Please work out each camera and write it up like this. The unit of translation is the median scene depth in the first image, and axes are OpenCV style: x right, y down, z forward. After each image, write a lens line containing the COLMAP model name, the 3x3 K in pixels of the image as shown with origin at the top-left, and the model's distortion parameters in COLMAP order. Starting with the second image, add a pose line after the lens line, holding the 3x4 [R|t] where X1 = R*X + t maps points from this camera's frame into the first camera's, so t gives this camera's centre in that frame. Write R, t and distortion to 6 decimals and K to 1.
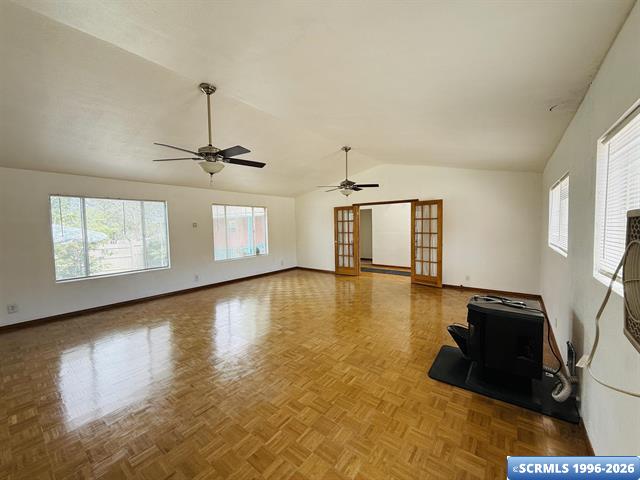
lens RADIAL K [[255.6, 0, 317.8], [0, 255.6, 239.1], [0, 0, 1]] dist [0.001372, 0.000167]
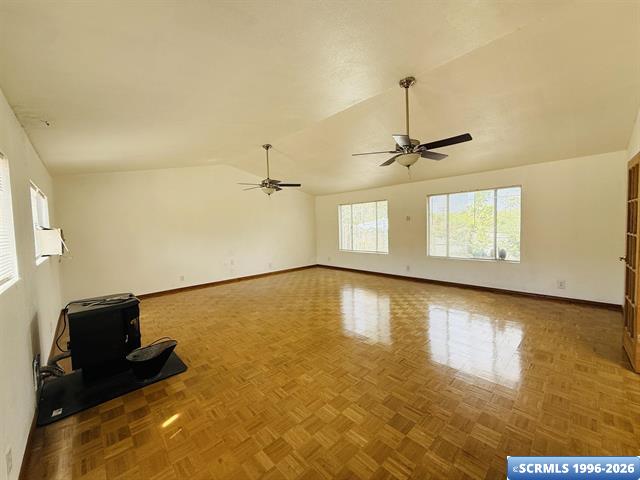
lens RADIAL K [[252.7, 0, 317.8], [0, 252.7, 247.0], [0, 0, 1]] dist [0.000033, 0.000025]
pose [[-0.170202, 0.112611, -0.978954, 0.680788], [-0.014293, 0.993062, 0.116719, -0.059127], [0.985306, 0.033858, -0.167411, 0.881118]]
